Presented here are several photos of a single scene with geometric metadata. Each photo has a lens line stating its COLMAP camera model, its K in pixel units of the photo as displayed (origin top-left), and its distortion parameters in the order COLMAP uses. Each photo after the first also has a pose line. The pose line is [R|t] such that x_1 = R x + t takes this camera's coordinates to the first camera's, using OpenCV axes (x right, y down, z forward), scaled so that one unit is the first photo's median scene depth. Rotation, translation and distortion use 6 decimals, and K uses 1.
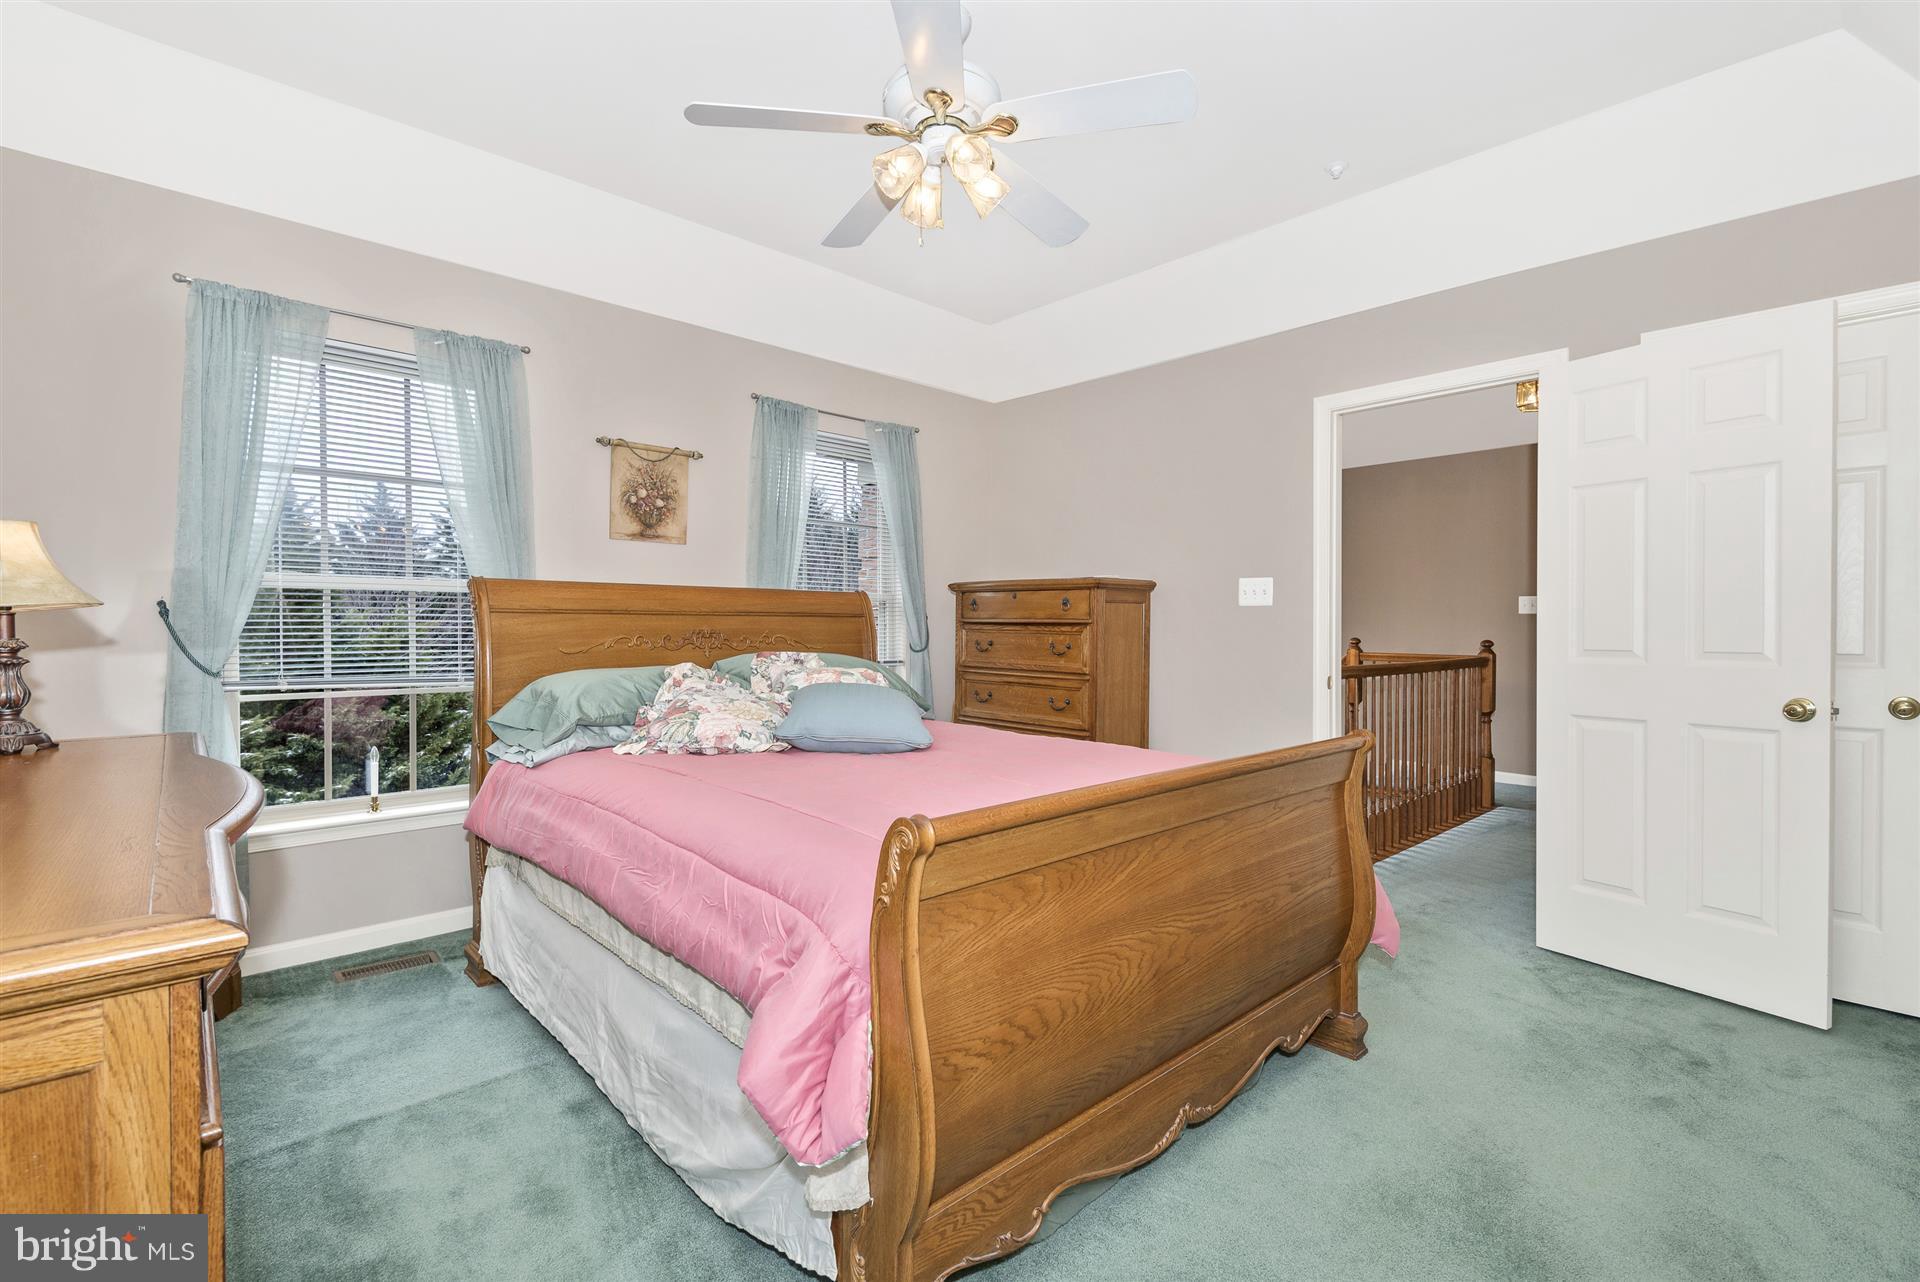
lens RADIAL K [[862.5, 0, 962.0], [0, 862.5, 636.5], [0, 0, 1]] dist [0.003744, 0.000376]
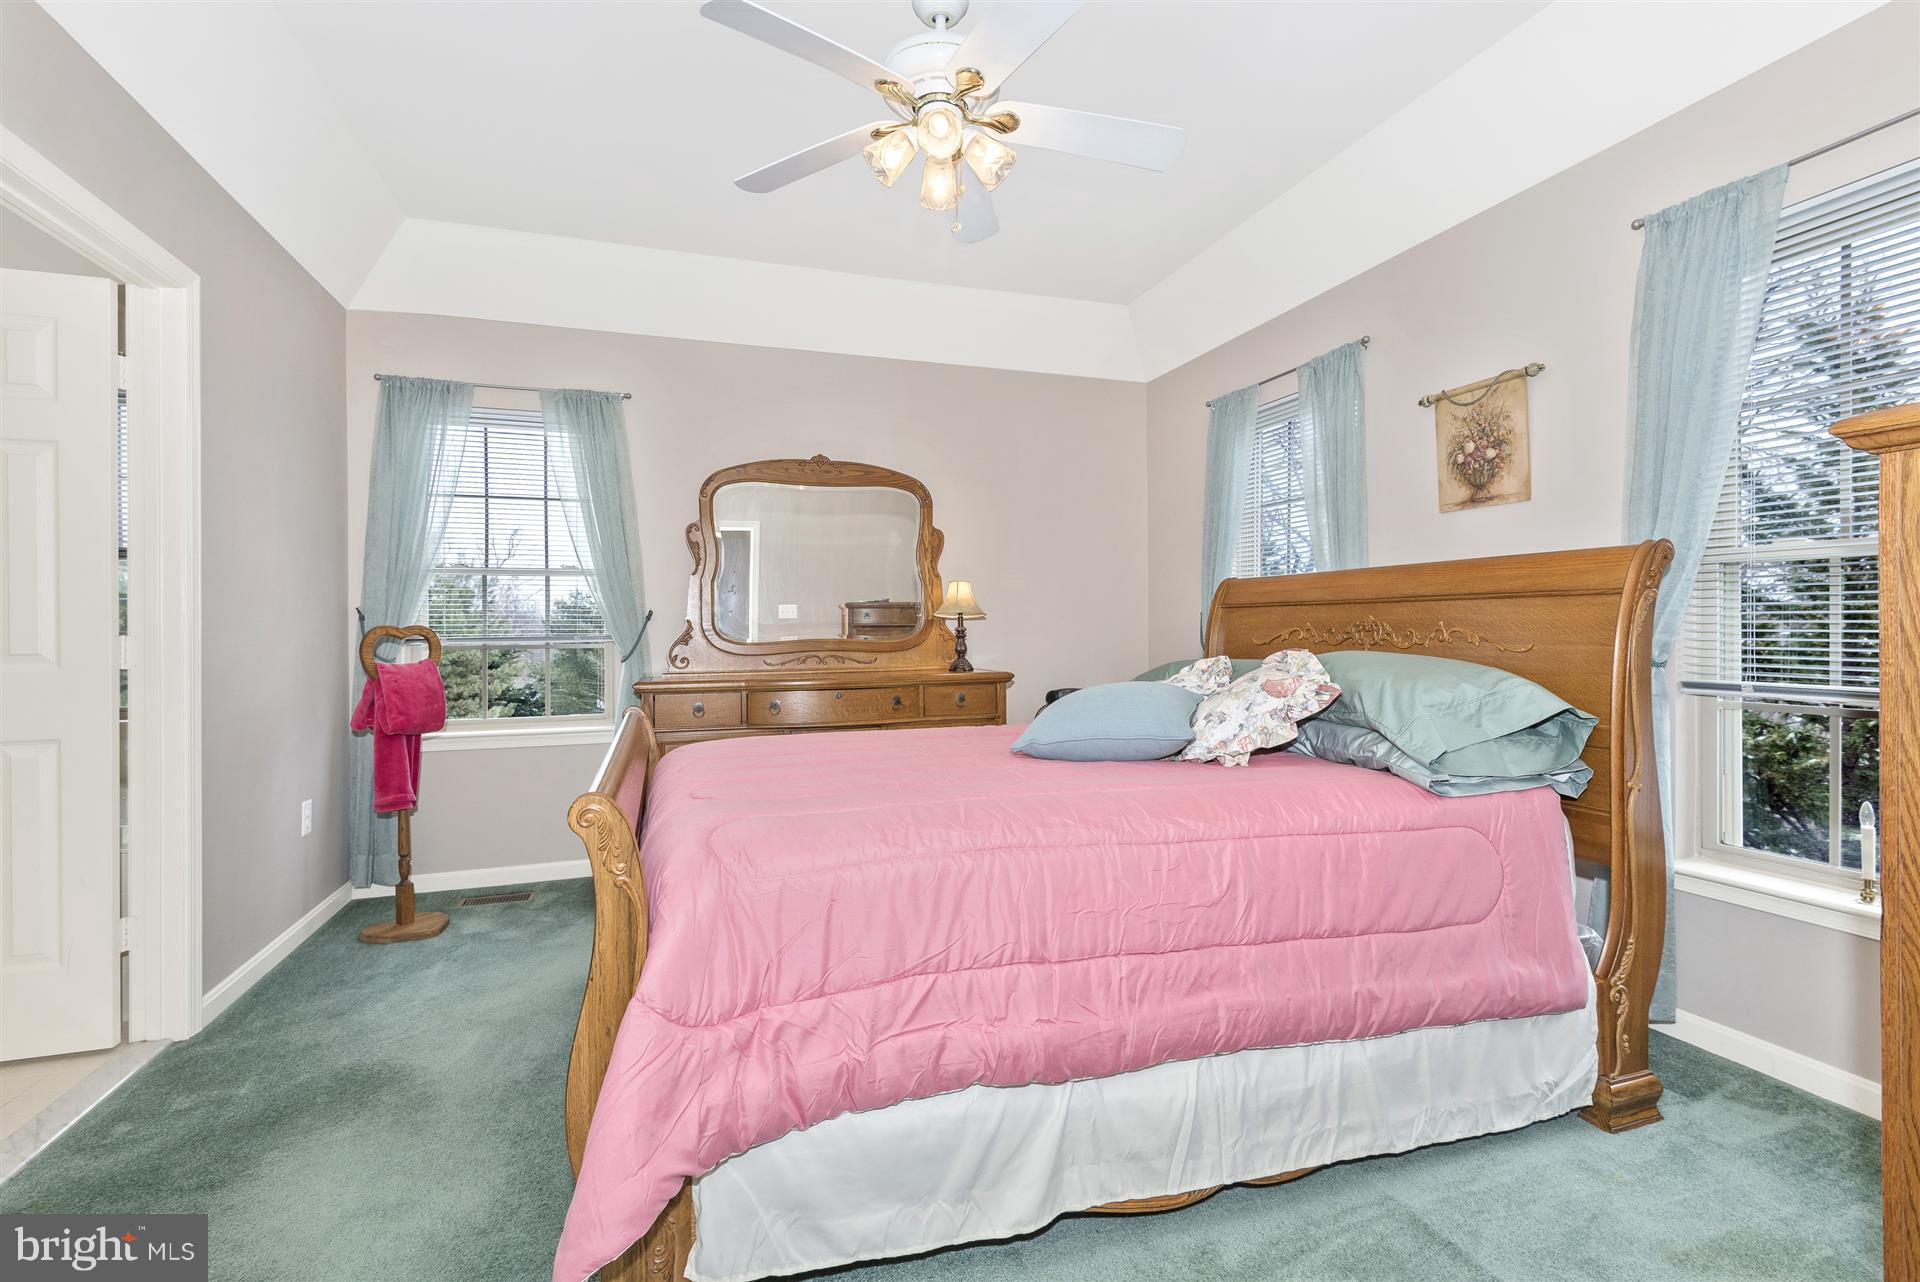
lens RADIAL K [[862.5, 0, 957.4], [0, 862.5, 631.8], [0, 0, 1]] dist [0.003744, 0.000376]
pose [[-0.421673, 0.008701, -0.906706, 0.547290], [-0.000599, 0.999951, 0.009874, -0.005015], [0.906748, 0.004707, -0.421647, 0.911960]]
